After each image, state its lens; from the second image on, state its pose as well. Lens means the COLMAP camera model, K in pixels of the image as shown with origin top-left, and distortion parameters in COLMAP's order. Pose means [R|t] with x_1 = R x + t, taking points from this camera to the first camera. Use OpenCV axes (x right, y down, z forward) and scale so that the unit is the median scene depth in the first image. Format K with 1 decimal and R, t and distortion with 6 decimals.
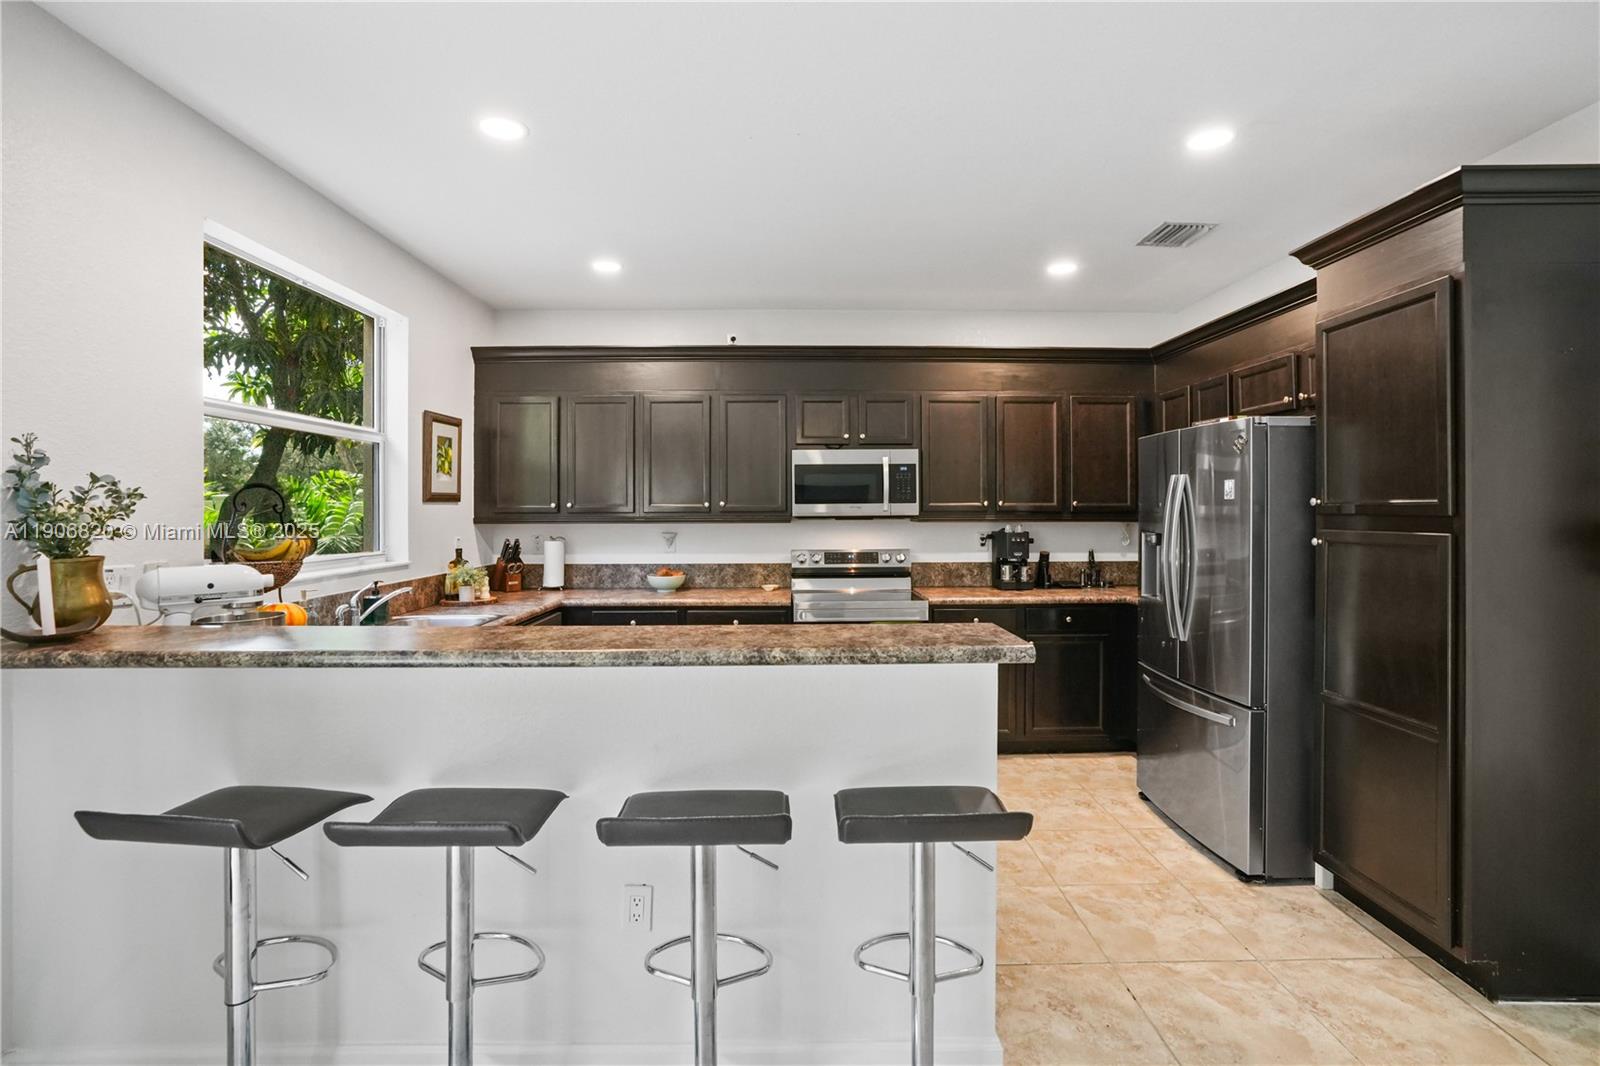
lens RADIAL K [[740.9, 0, 799.2], [0, 740.9, 520.7], [0, 0, 1]] dist [-0.052793, 0.025329]
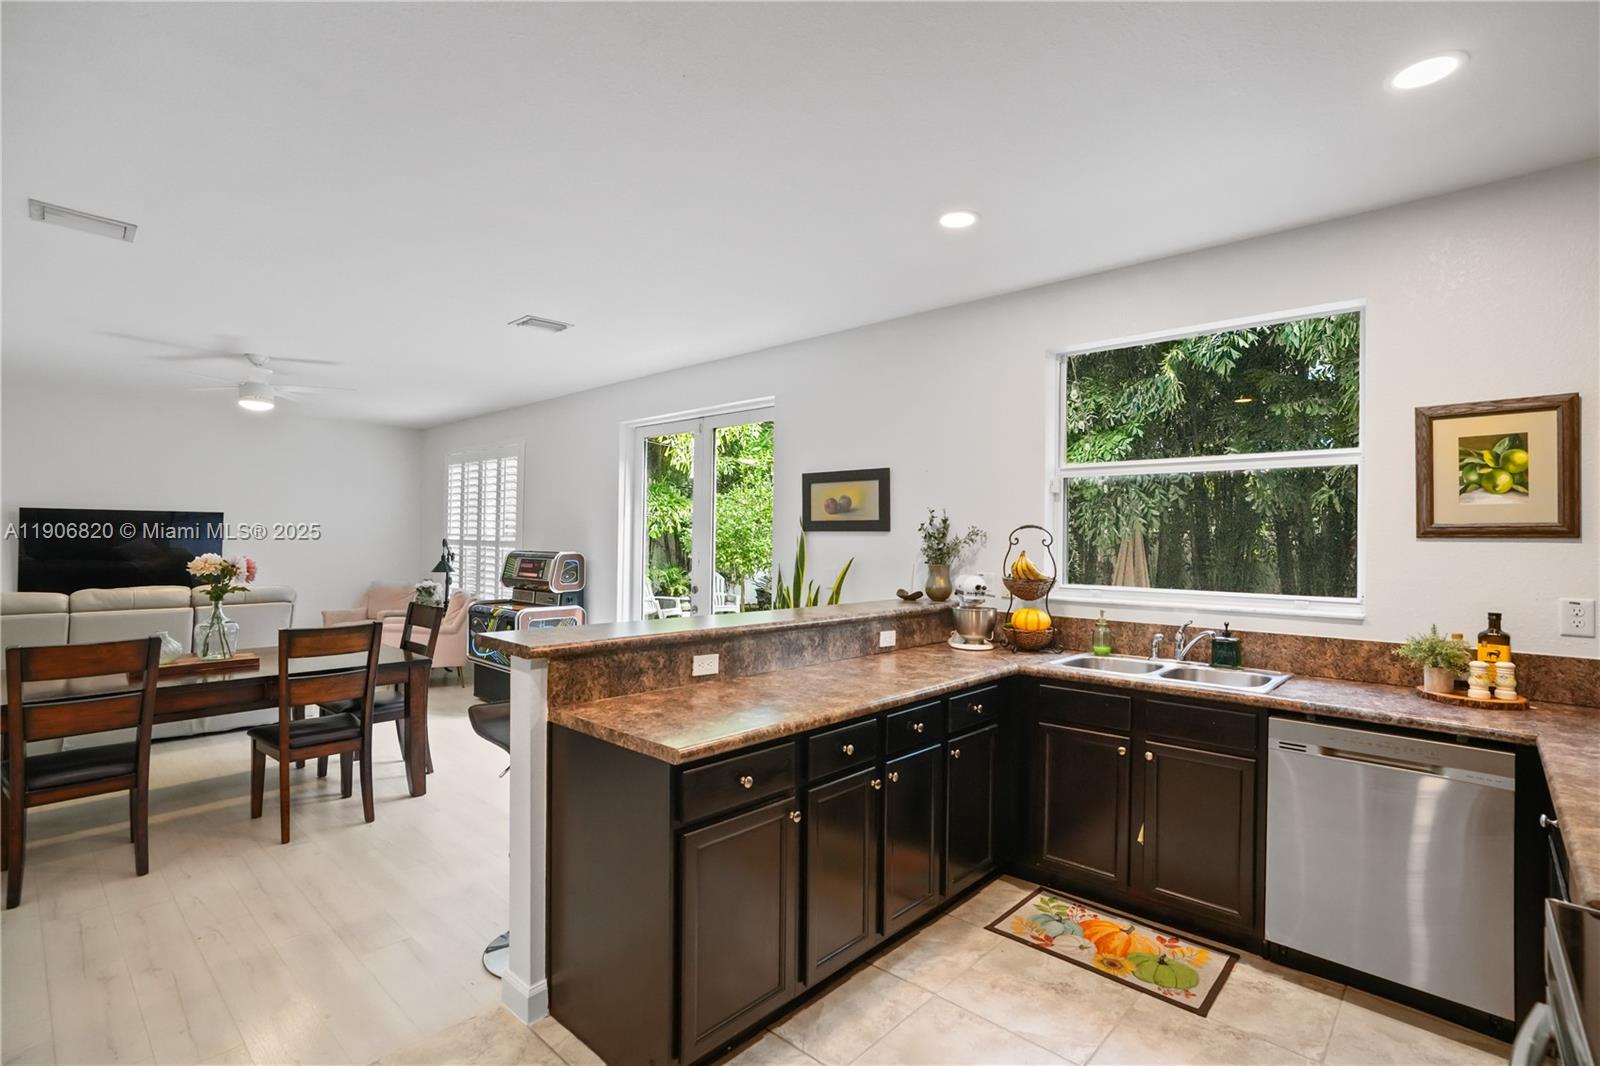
lens RADIAL K [[752.6, 0, 816.2], [0, 752.6, 529.9], [0, 0, 1]] dist [-0.048467, 0.024869]
pose [[-0.682451, -0.008205, -0.730885, 0.353292], [-0.018809, 0.999803, 0.006338, -0.023216], [0.730689, 0.018073, -0.682471, 0.914056]]
